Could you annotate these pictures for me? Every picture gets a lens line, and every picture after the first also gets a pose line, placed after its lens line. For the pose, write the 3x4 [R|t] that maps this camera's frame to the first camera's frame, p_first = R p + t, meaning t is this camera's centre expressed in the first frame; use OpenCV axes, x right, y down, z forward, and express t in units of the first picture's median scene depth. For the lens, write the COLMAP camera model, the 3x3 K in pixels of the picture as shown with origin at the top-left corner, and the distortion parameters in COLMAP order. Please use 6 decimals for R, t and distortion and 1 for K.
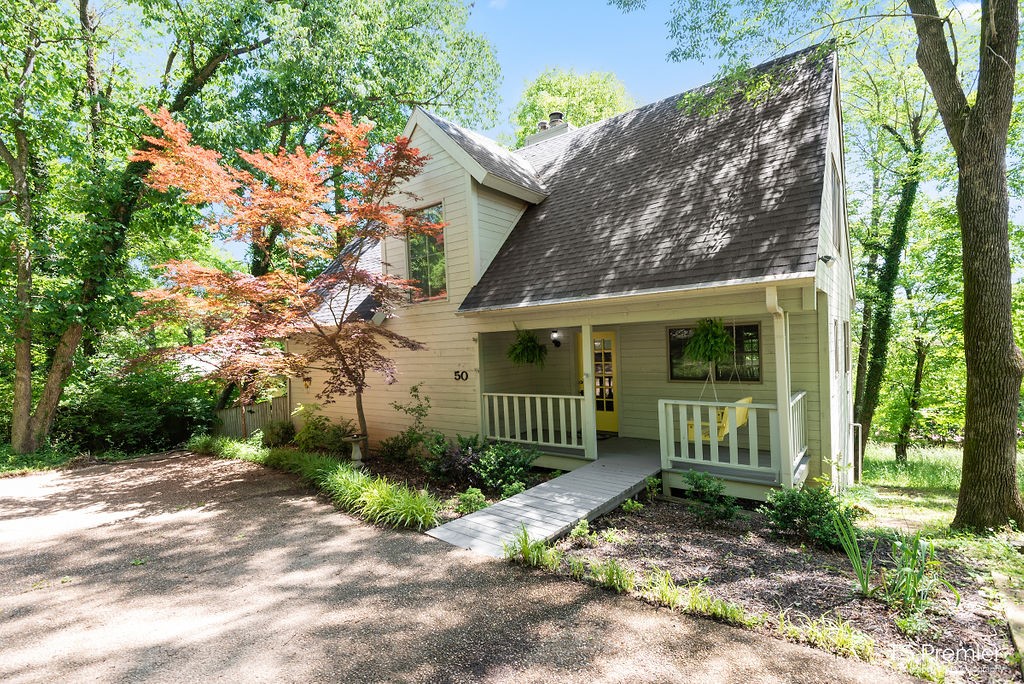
lens RADIAL K [[470.0, 0, 510.4], [0, 470.0, 343.7], [0, 0, 1]] dist [0.023401, -0.005428]
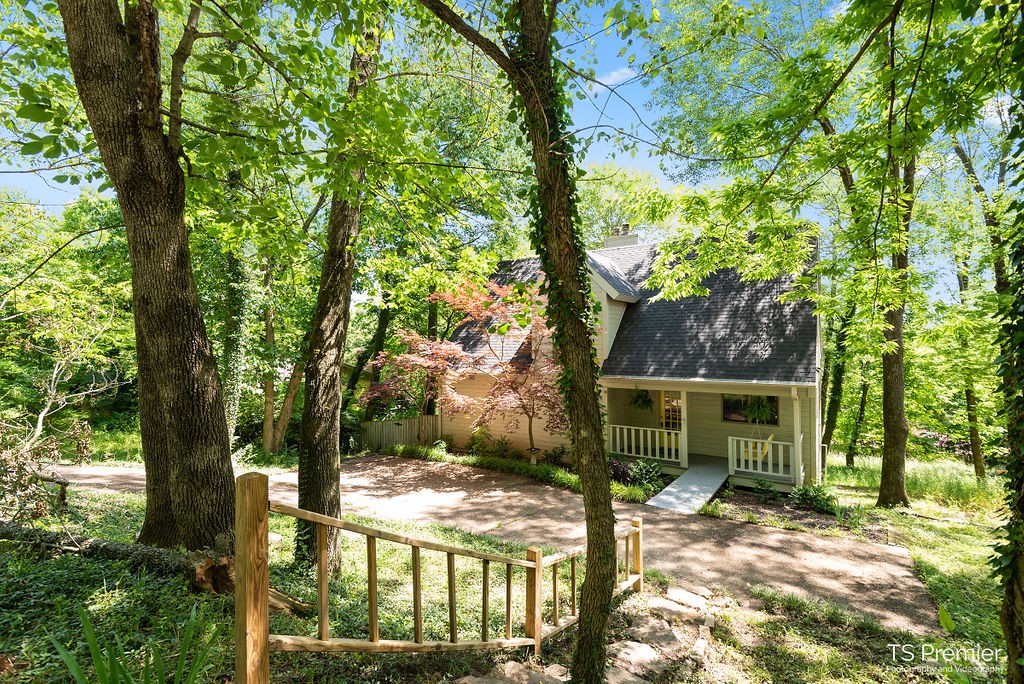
lens RADIAL K [[470.0, 0, 509.0], [0, 470.0, 327.6], [0, 0, 1]] dist [0.023401, -0.005428]
pose [[0.997399, 0.033573, 0.063778, -0.599946], [-0.032053, 0.999181, -0.024701, -0.207873], [-0.064555, 0.022592, 0.997658, -0.713885]]
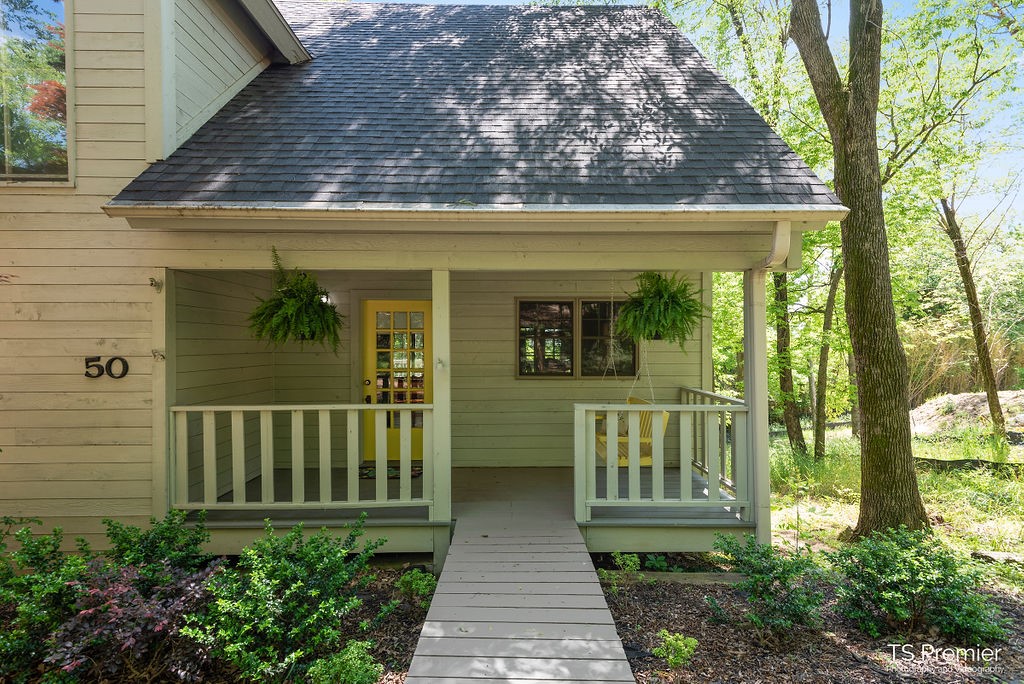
lens RADIAL K [[470.0, 0, 505.3], [0, 470.0, 348.5], [0, 0, 1]] dist [0.023401, -0.005428]
pose [[0.788715, 0.040090, 0.613450, -0.102378], [-0.033136, 0.999193, -0.022697, 0.058606], [-0.613865, -0.002426, 0.789407, 0.528433]]
